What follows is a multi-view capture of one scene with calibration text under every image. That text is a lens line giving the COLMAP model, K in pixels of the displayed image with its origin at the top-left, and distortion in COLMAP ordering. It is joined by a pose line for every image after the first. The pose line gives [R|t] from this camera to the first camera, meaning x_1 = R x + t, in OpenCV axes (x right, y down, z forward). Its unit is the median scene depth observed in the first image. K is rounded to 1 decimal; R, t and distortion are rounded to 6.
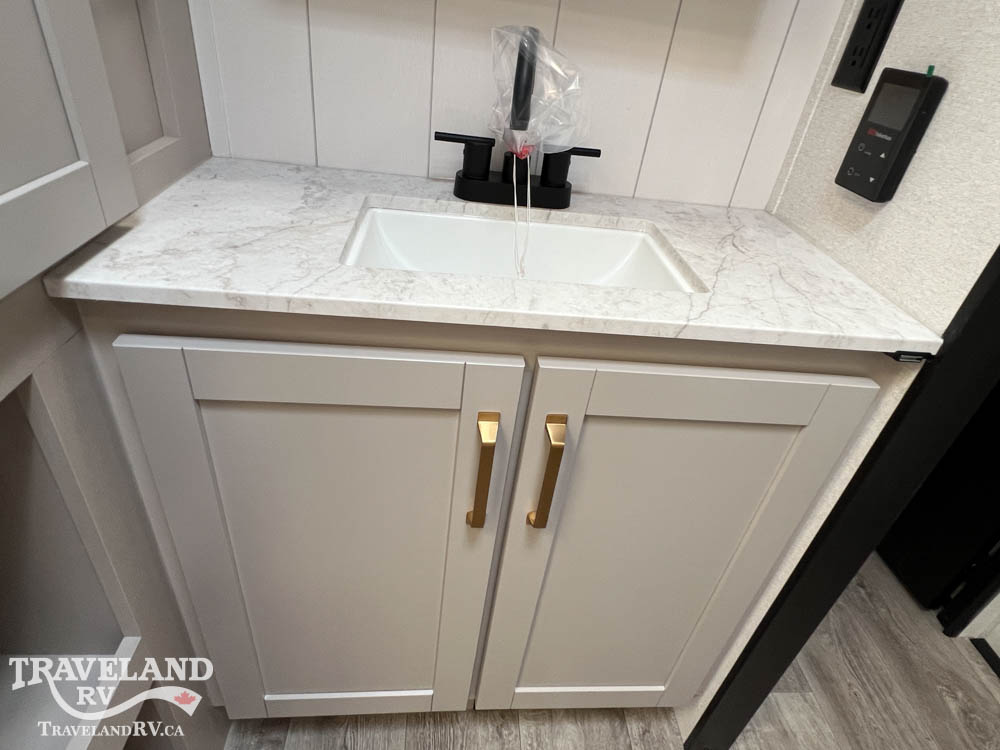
lens RADIAL K [[556.6, 0, 500.0], [0, 556.6, 375.0], [0, 0, 1]] dist [-0.002643, -0.002229]
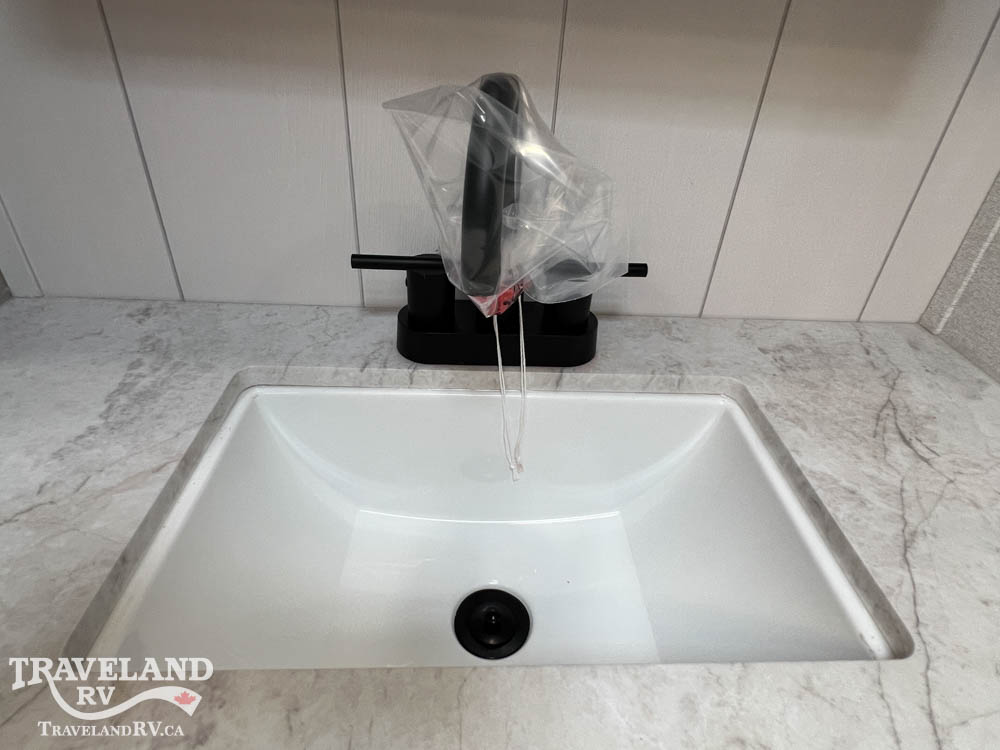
lens RADIAL K [[564.1, 0, 500.0], [0, 564.1, 375.0], [0, 0, 1]] dist [-0.002324, -0.000198]
pose [[0.997675, -0.029977, -0.061199, 0.062672], [0.029592, 0.999536, -0.007183, -0.291096], [0.061386, 0.005356, 0.998100, 0.413718]]
